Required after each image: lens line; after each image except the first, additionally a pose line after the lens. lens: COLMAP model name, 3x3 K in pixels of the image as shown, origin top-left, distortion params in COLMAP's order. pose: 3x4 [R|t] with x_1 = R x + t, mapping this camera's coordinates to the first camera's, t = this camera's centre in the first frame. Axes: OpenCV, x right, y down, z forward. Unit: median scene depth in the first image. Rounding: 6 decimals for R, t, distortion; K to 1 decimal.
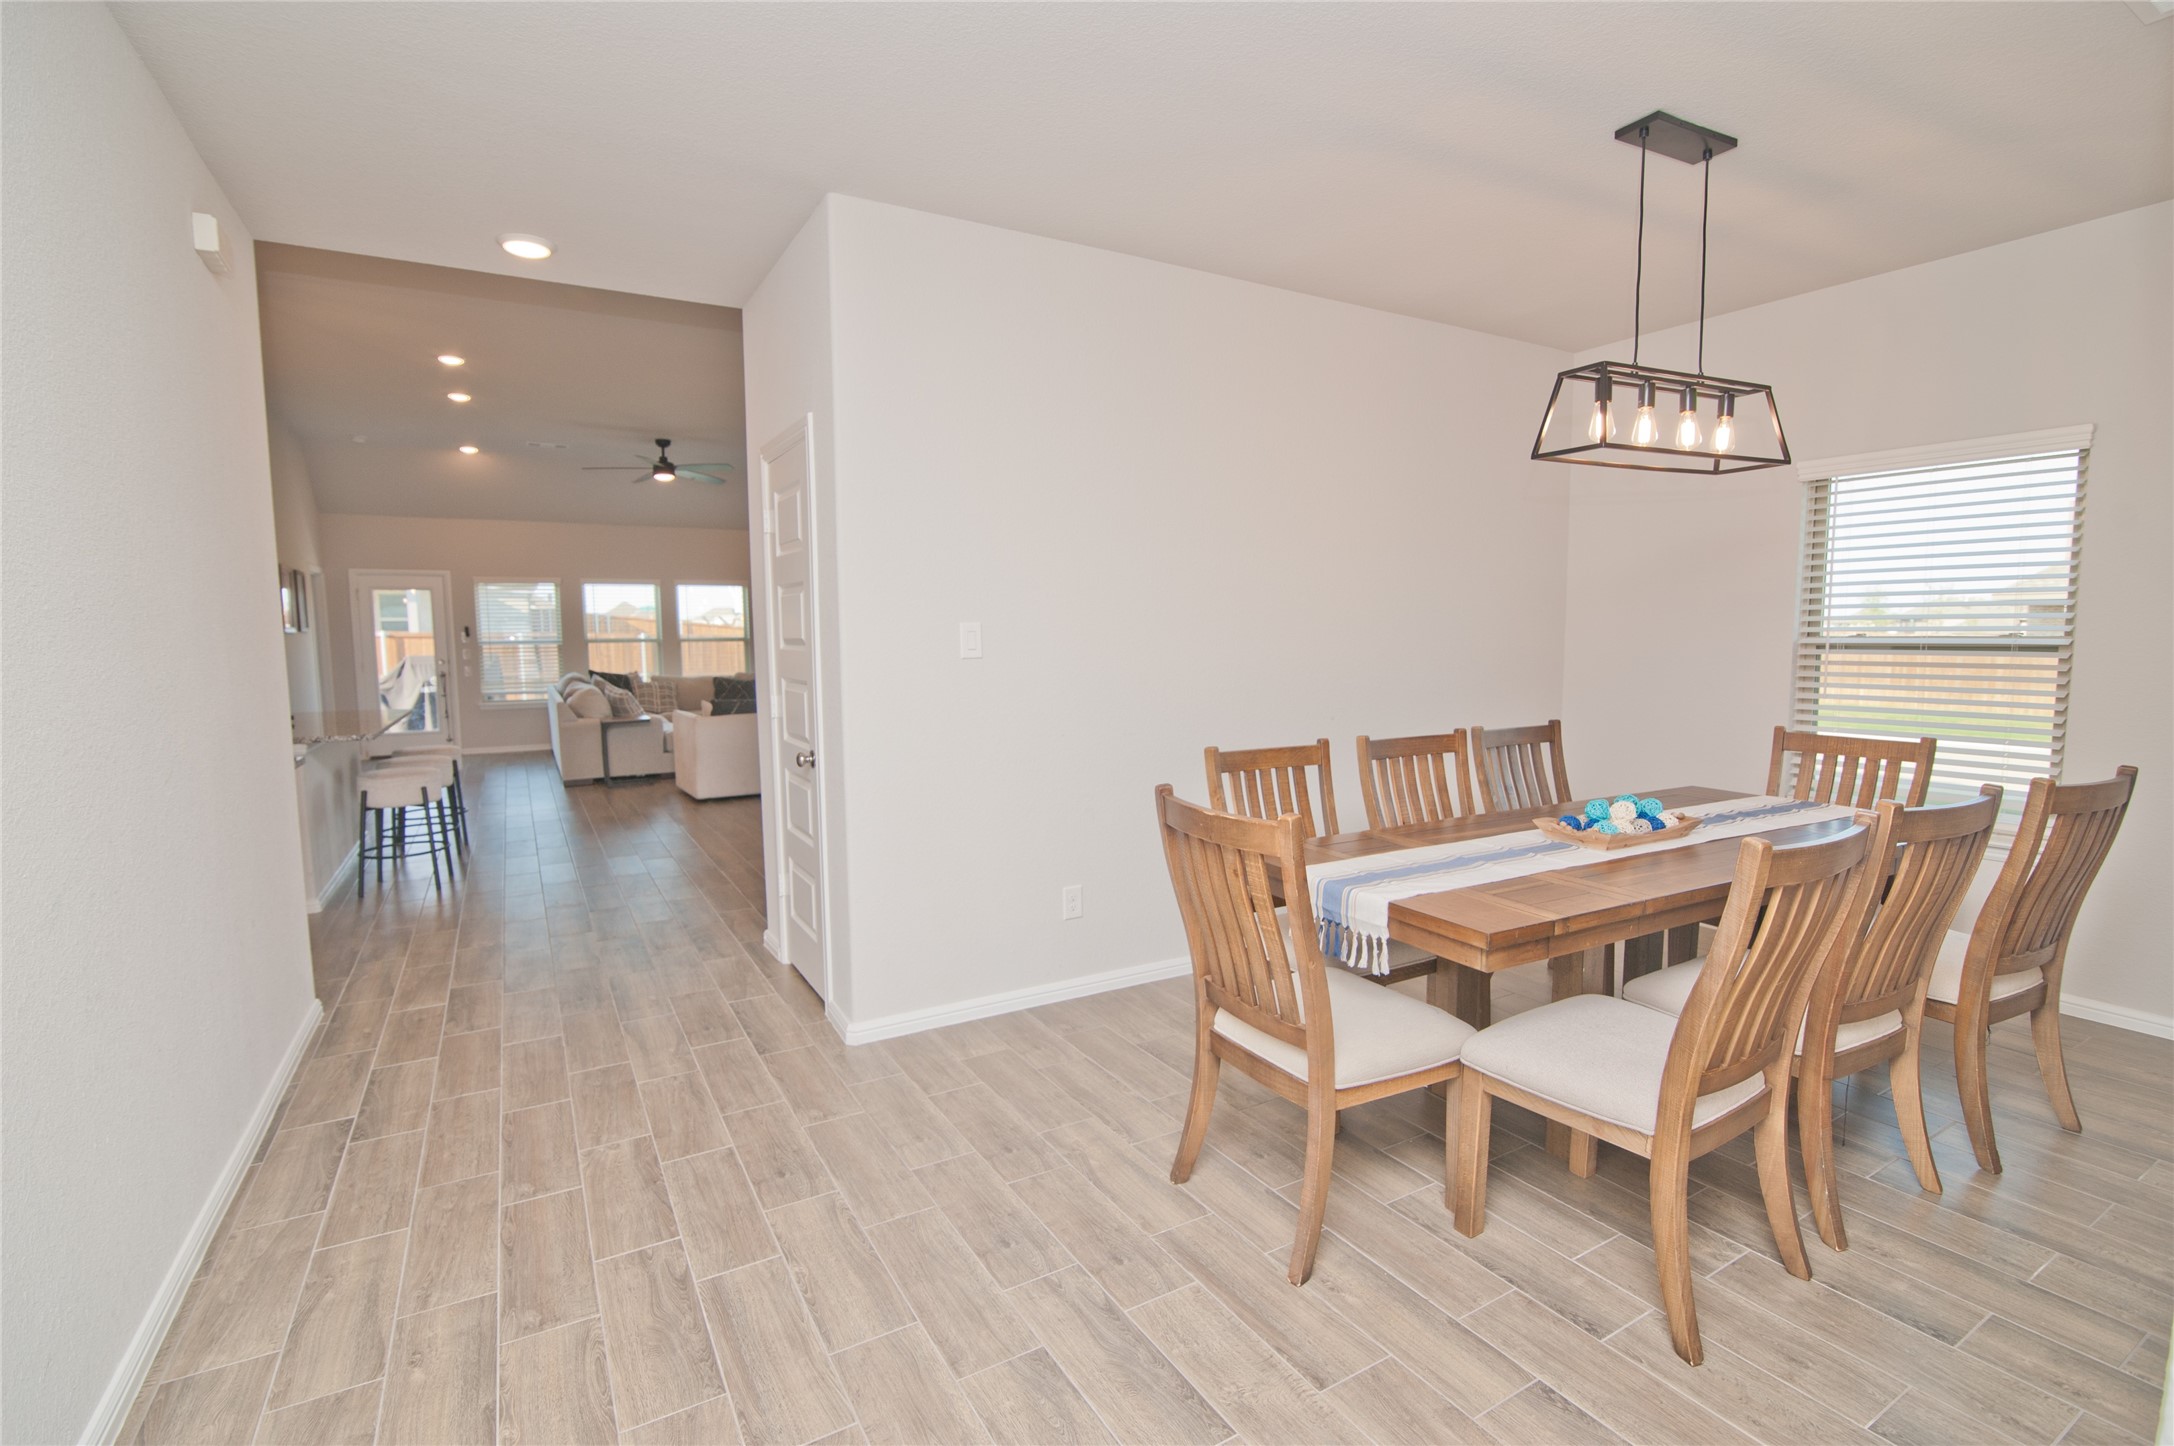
lens RADIAL K [[1016.0, 0, 1090.5], [0, 1016.0, 716.7], [0, 0, 1]] dist [-0.003589, -0.000500]
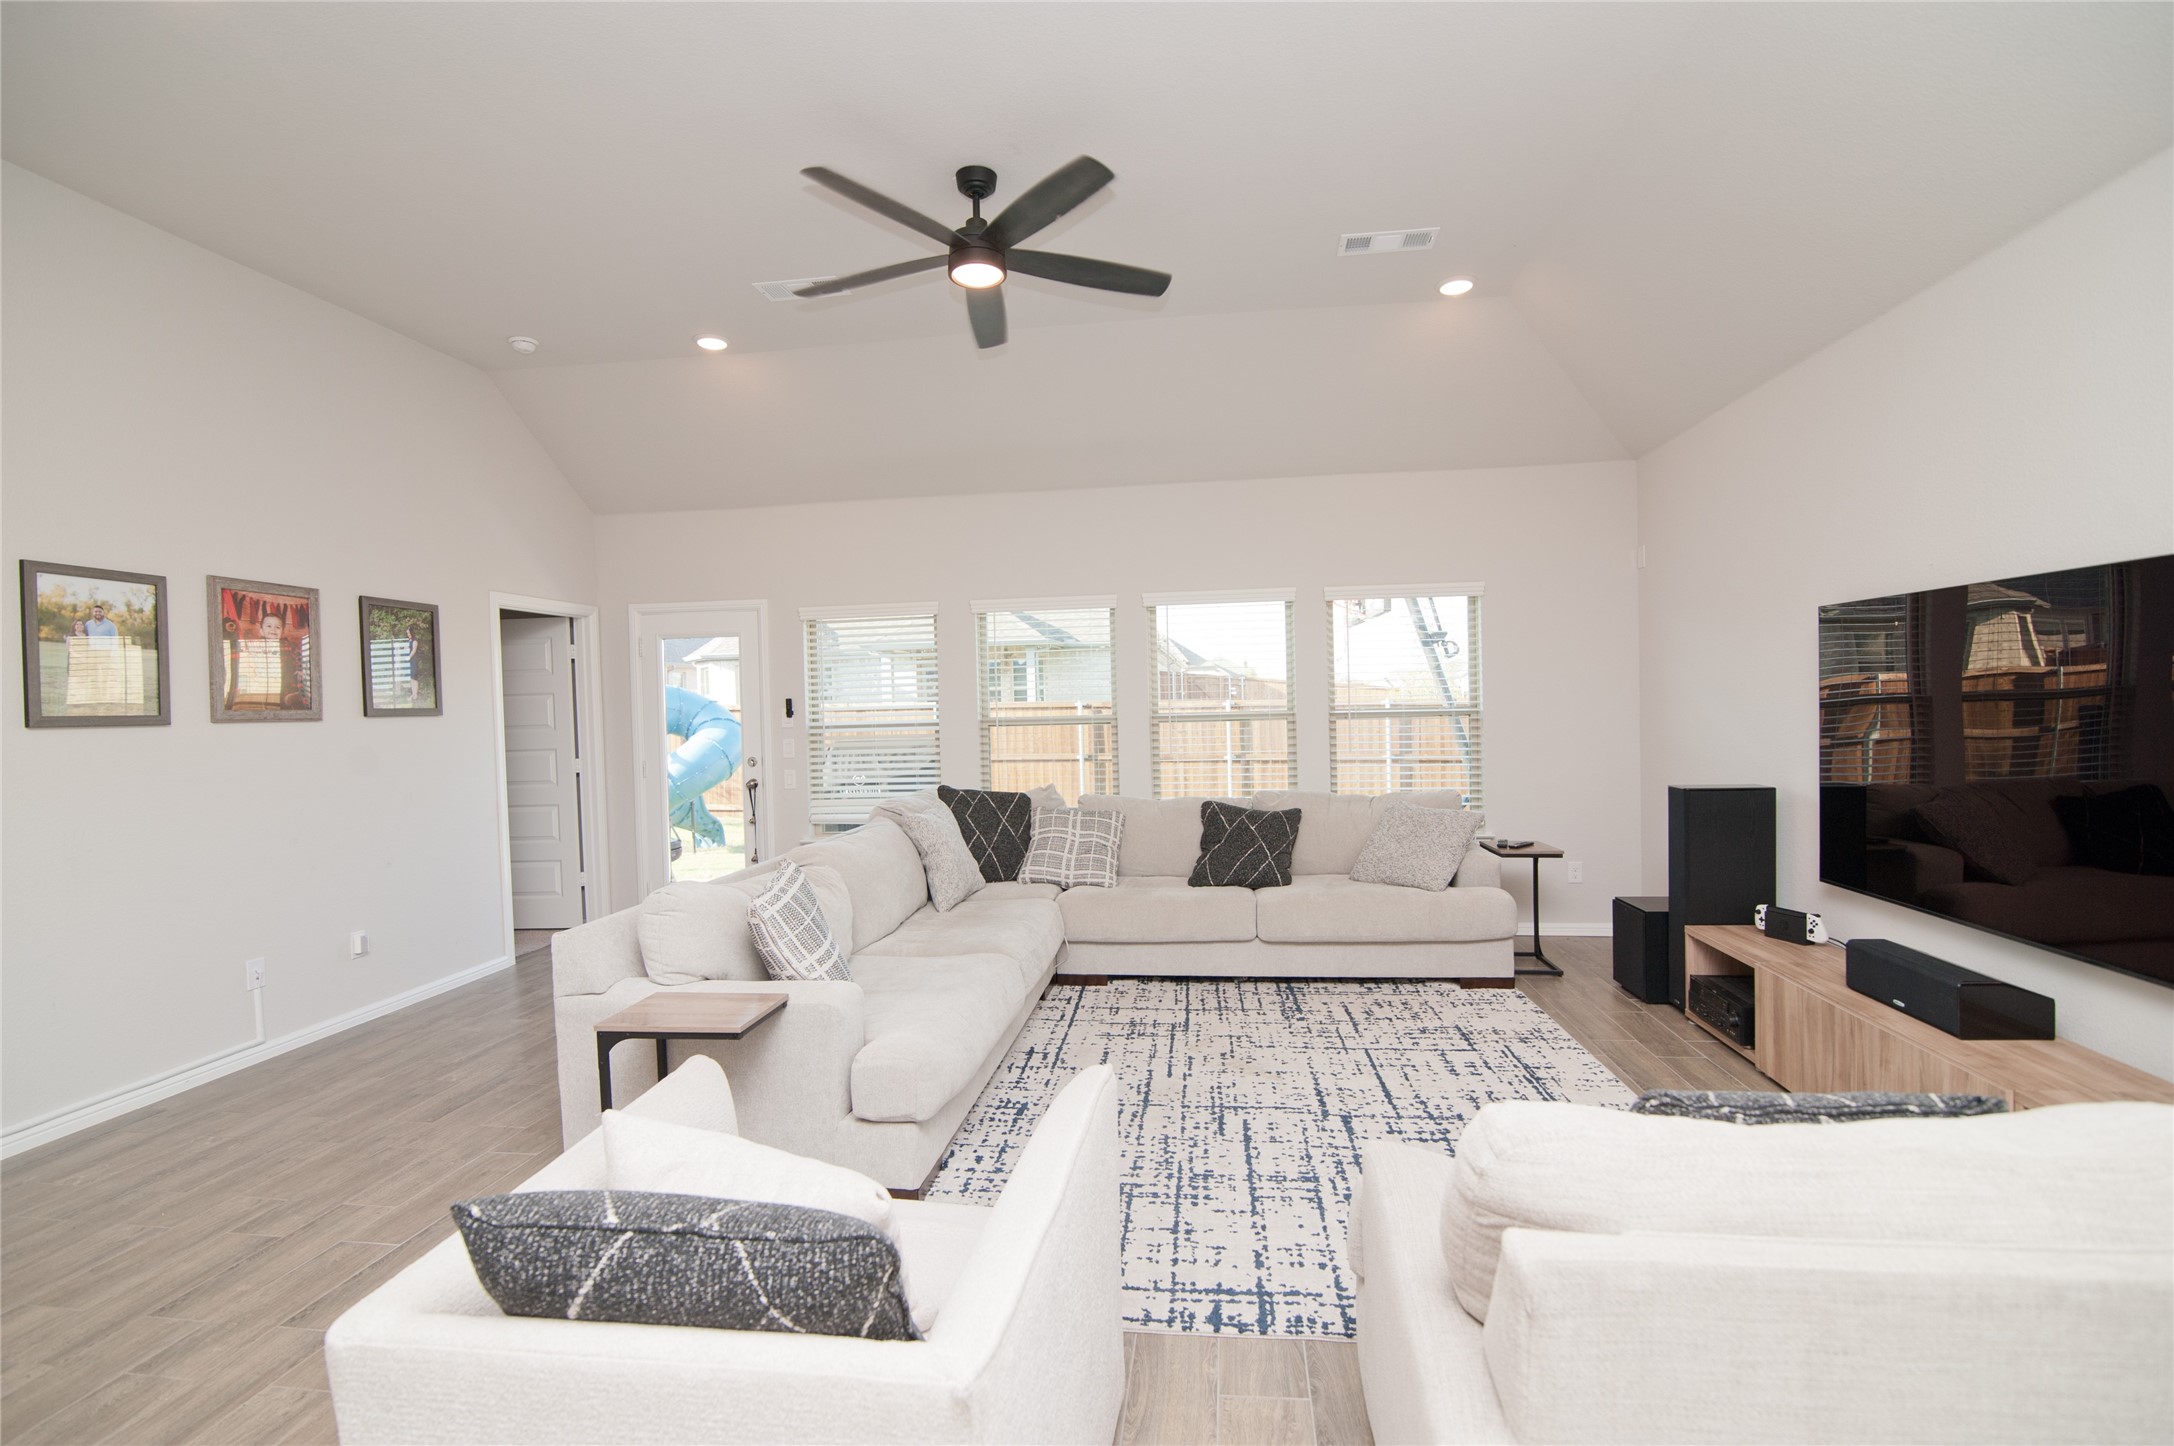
lens RADIAL K [[995.5, 0, 1091.0], [0, 995.5, 729.7], [0, 0, 1]] dist [-0.018036, 0.000569]
pose [[0.792983, 0.007730, -0.609194, -0.163105], [-0.037598, 0.998635, -0.036270, -0.060618], [0.608082, 0.051666, 0.792191, 0.702329]]
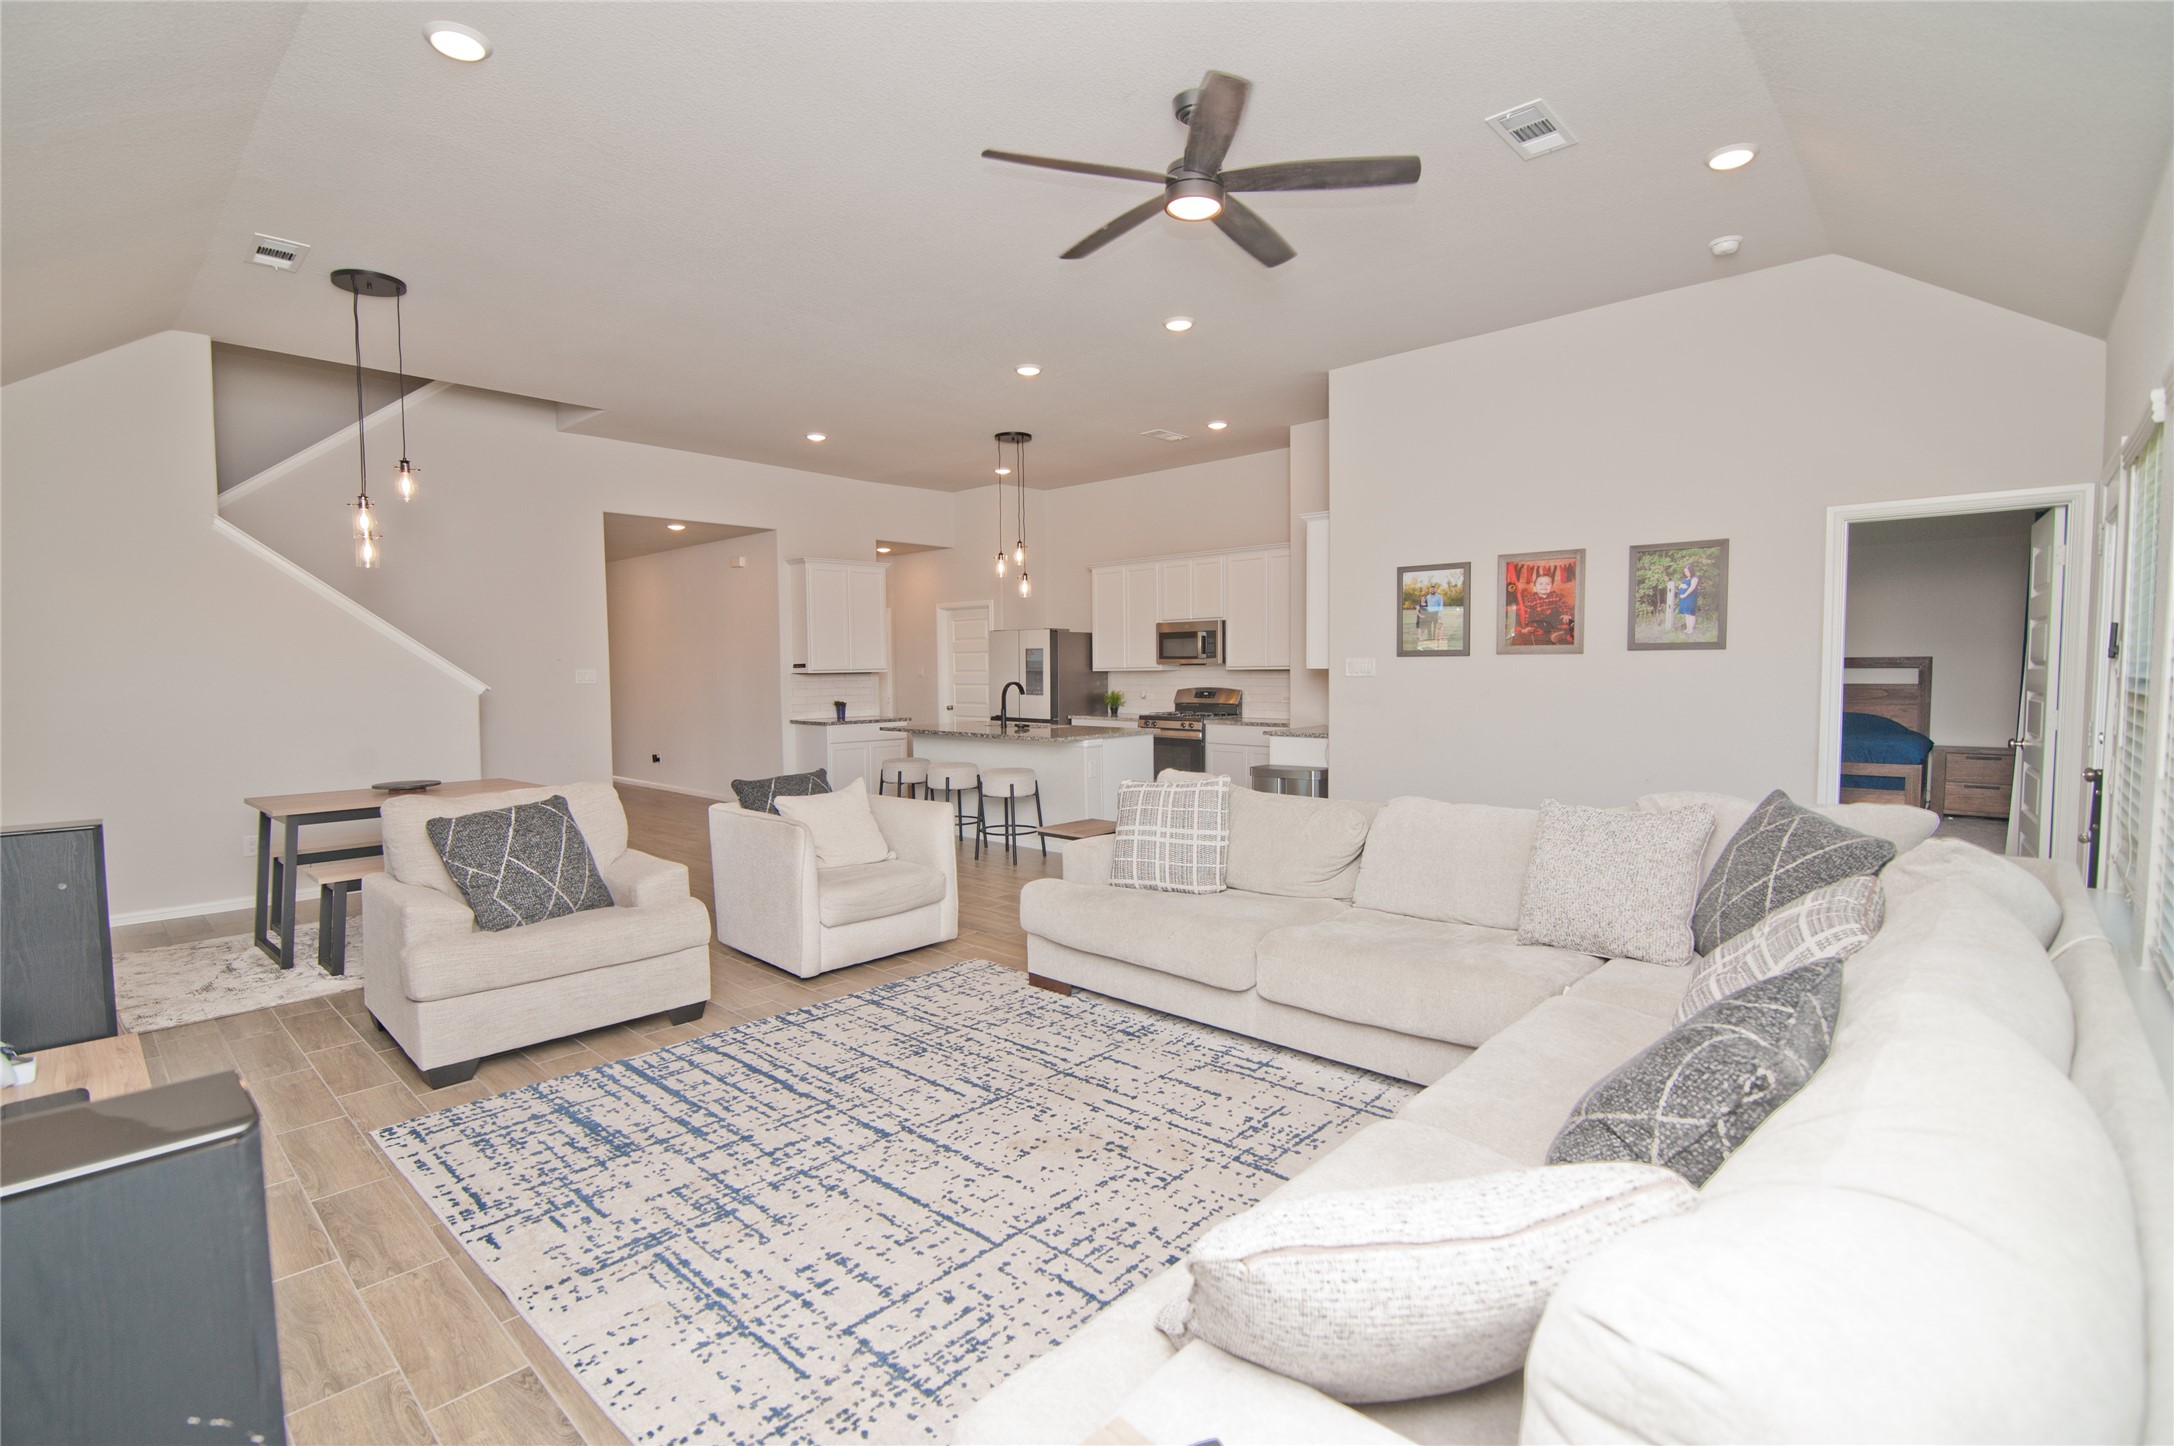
lens RADIAL K [[995.5, 0, 1090.0], [0, 995.5, 734.7], [0, 0, 1]] dist [-0.018036, 0.000569]
pose [[-0.954791, 0.043006, -0.294150, -0.260828], [-0.003390, 0.987841, 0.155432, -0.103608], [0.297258, 0.149403, -0.943036, 1.232987]]
